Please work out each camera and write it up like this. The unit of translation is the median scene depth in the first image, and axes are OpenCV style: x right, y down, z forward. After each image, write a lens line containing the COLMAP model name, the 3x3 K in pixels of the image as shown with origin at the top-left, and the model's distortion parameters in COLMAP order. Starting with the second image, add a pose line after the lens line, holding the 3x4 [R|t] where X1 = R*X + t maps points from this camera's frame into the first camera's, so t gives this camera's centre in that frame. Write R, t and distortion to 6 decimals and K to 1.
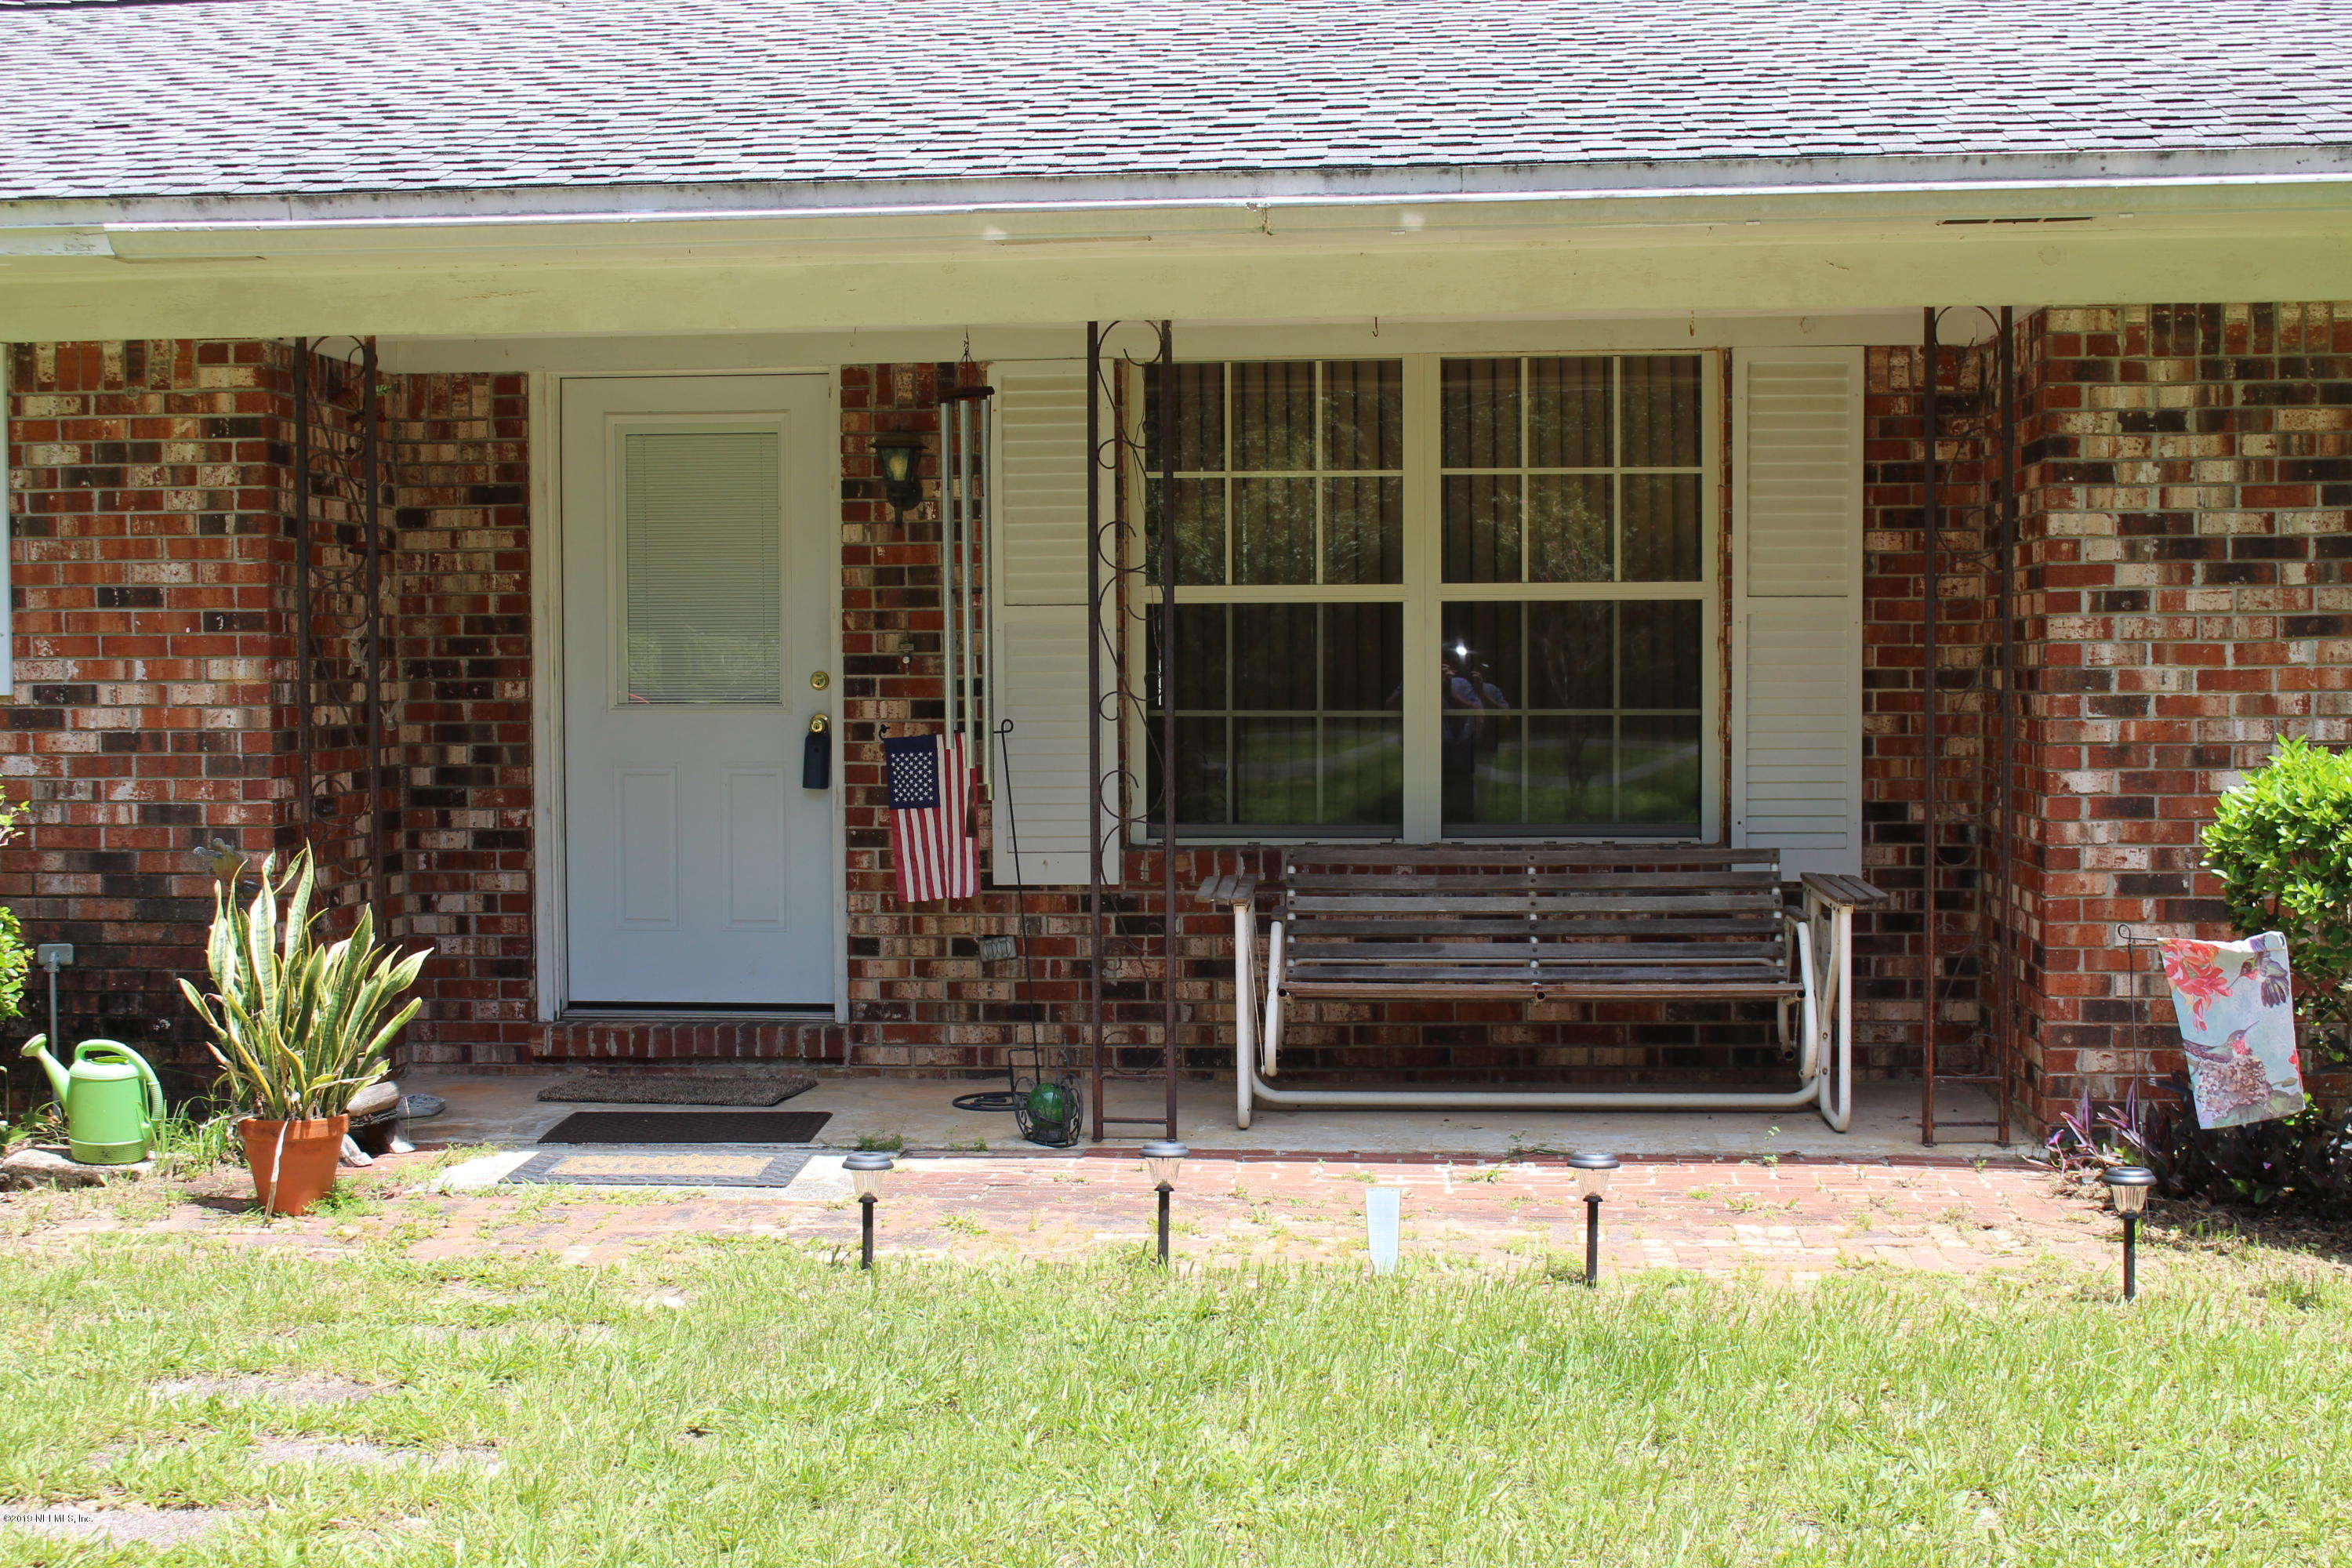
lens RADIAL K [[3101.5, 0, 1176.0], [0, 3101.5, 784.0], [0, 0, 1]] dist [-0.053697, 0.015766]
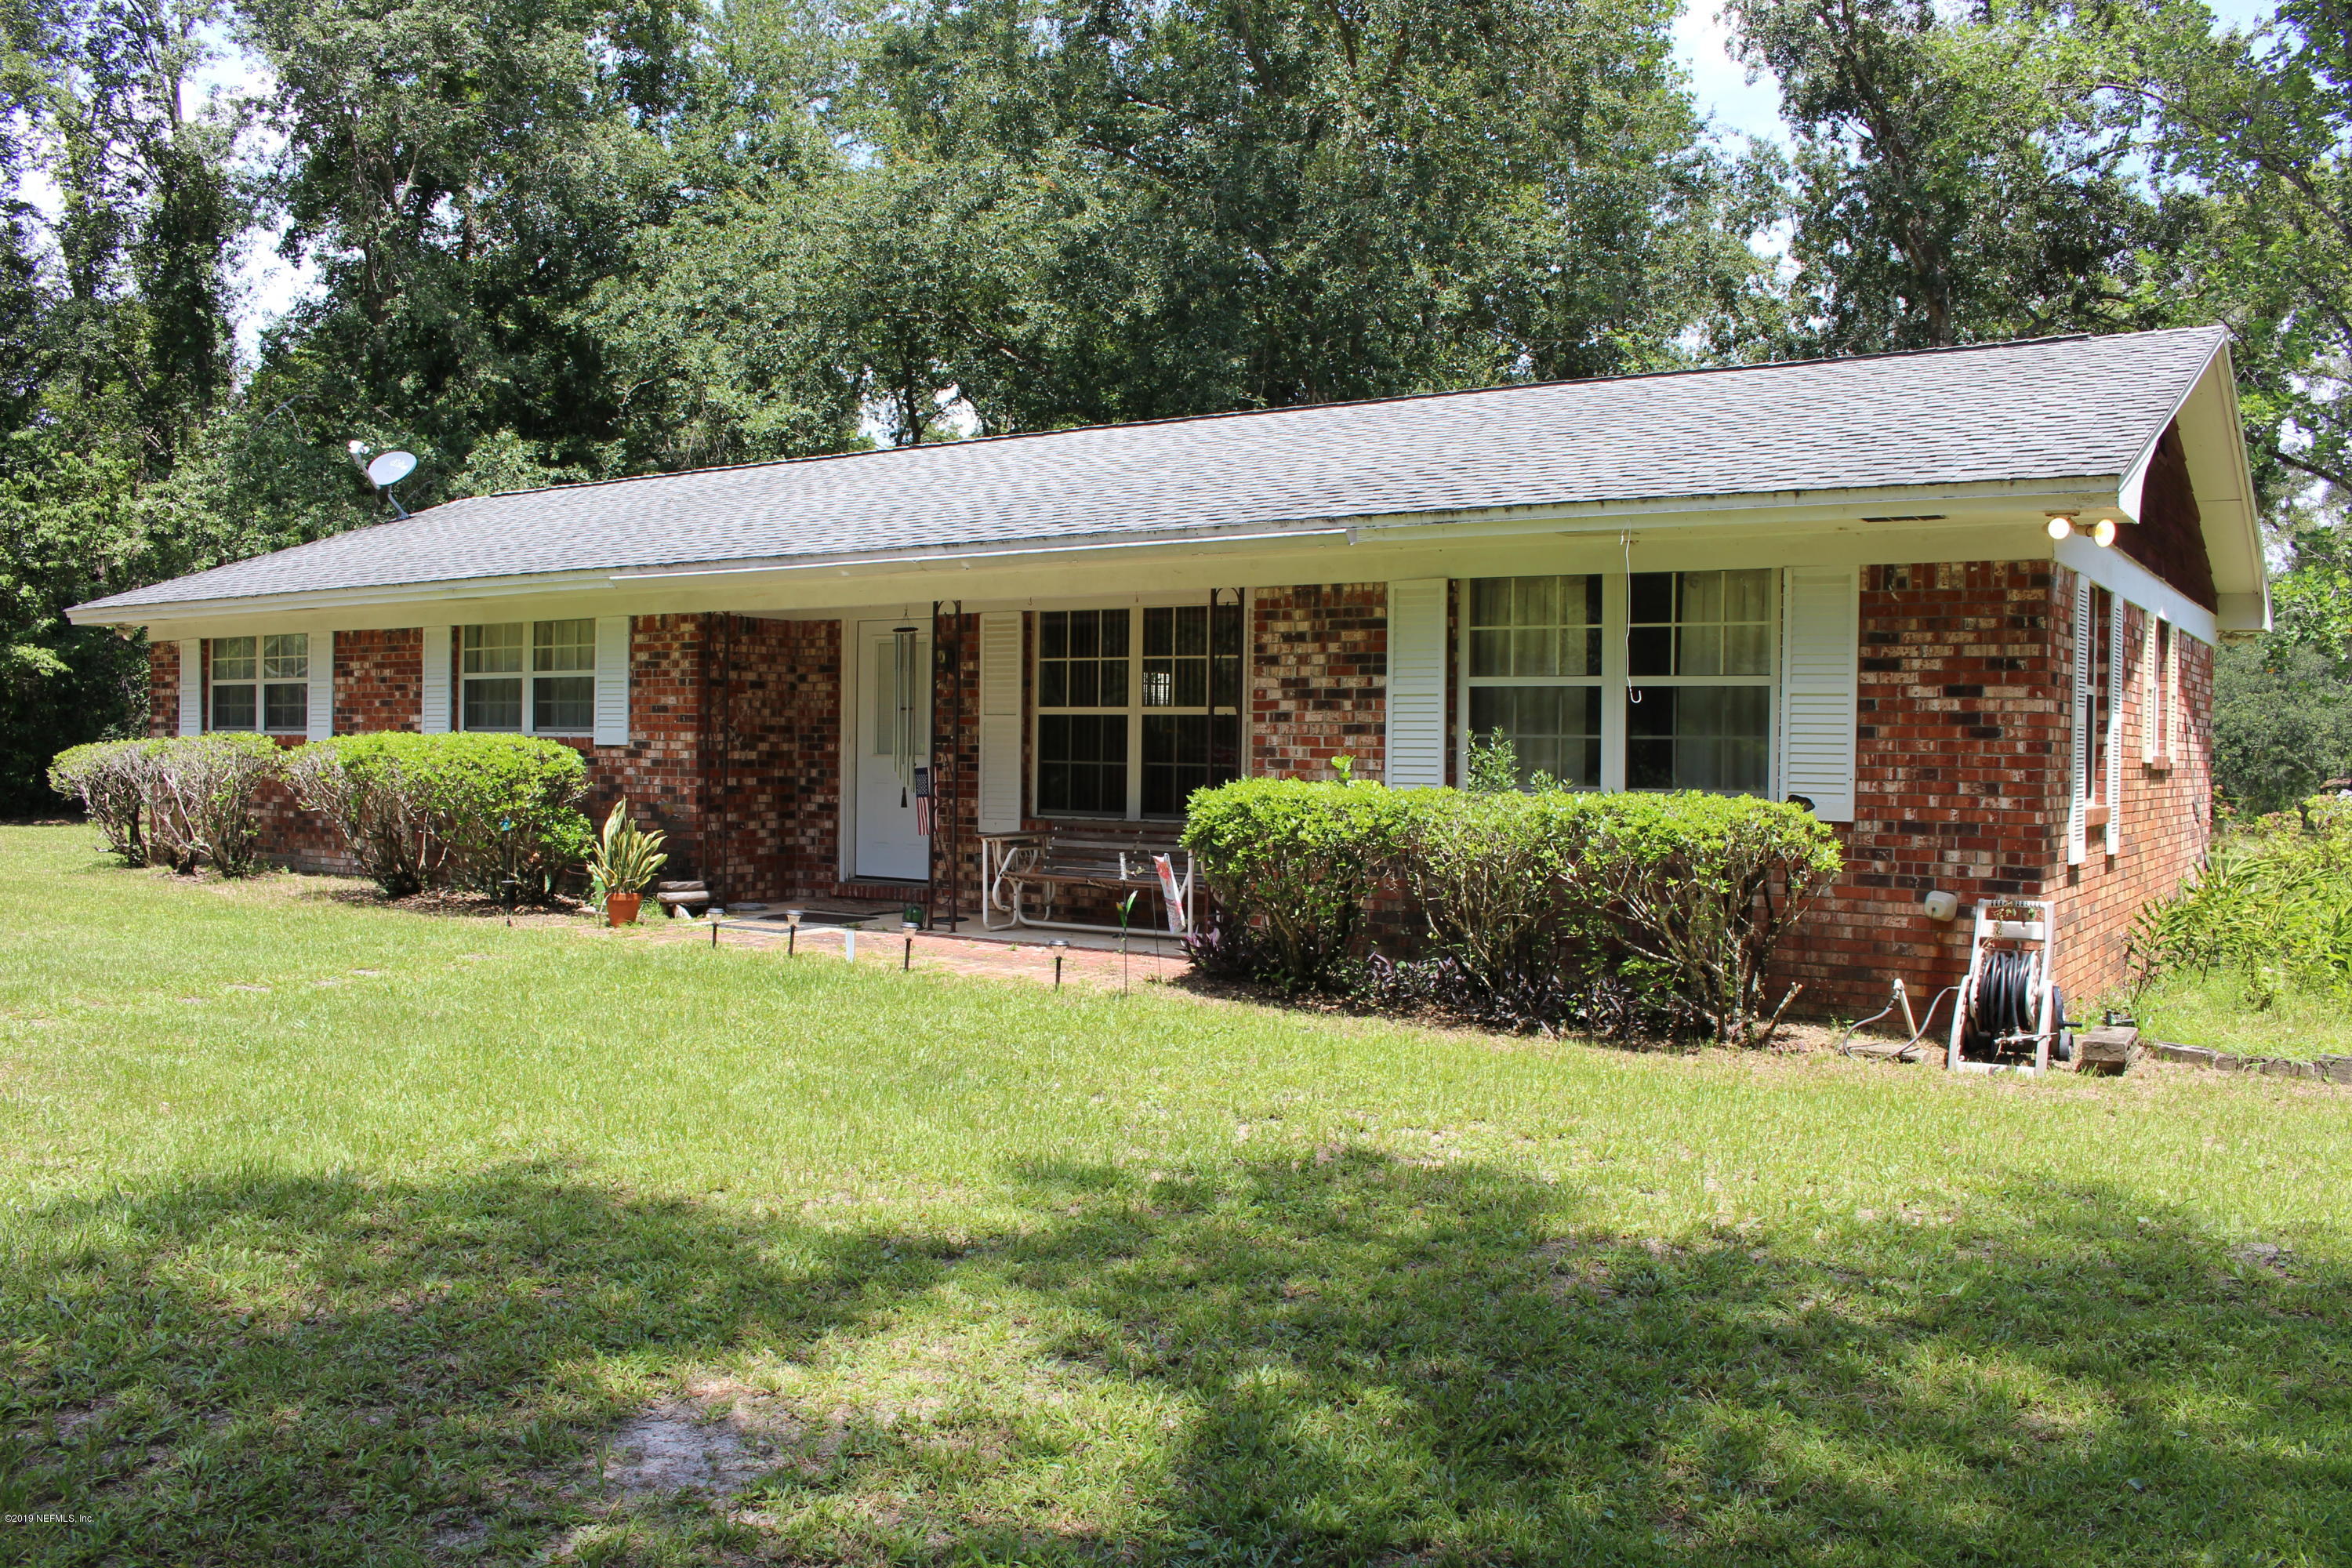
lens RADIAL K [[1961.9, 0, 1174.9], [0, 1961.9, 807.1], [0, 0, 1]] dist [-0.160568, 0.139985]
pose [[0.879527, 0.031921, -0.474777, 0.865774], [-0.036669, 0.999327, -0.000741, 0.009744], [0.474434, 0.018061, 0.880106, -0.278102]]
